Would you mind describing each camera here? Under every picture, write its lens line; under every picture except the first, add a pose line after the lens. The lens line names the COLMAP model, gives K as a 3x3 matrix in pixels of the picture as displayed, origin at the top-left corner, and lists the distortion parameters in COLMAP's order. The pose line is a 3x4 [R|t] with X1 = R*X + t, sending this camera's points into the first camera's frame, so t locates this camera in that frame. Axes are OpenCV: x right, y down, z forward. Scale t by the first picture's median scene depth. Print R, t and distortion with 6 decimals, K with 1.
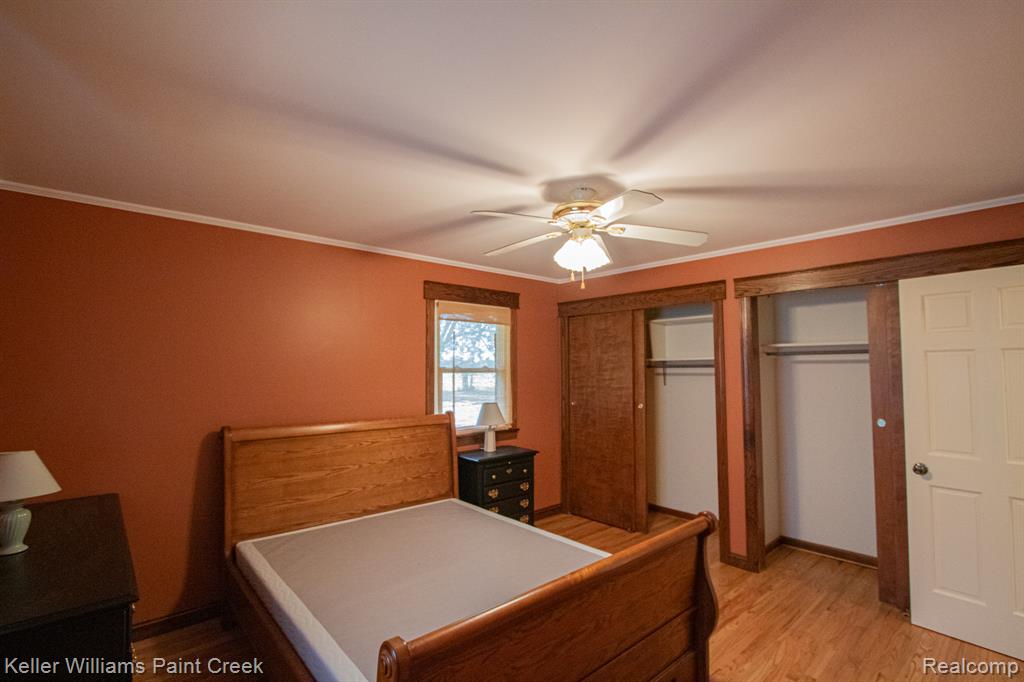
lens RADIAL K [[474.4, 0, 516.8], [0, 474.4, 348.2], [0, 0, 1]] dist [-0.014587, 0.000975]
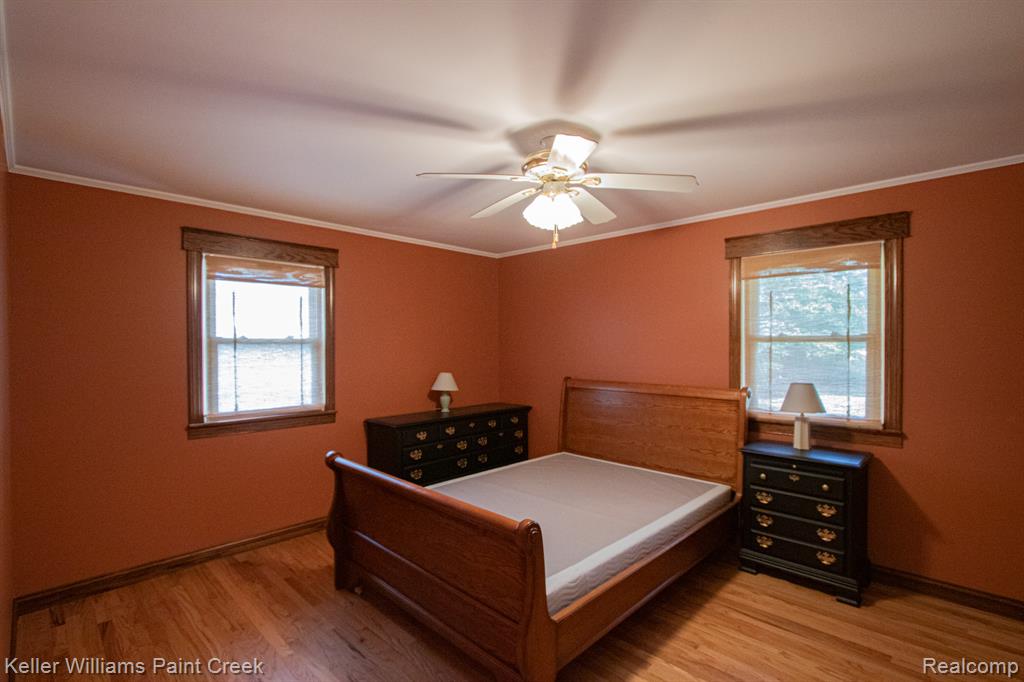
lens RADIAL K [[474.4, 0, 516.8], [0, 474.4, 348.2], [0, 0, 1]] dist [-0.014587, 0.000975]
pose [[0.063422, 0.001780, -0.997985, 0.708105], [0.040341, 0.999177, 0.004346, 0.045163], [0.997171, -0.040535, 0.063298, 0.571027]]
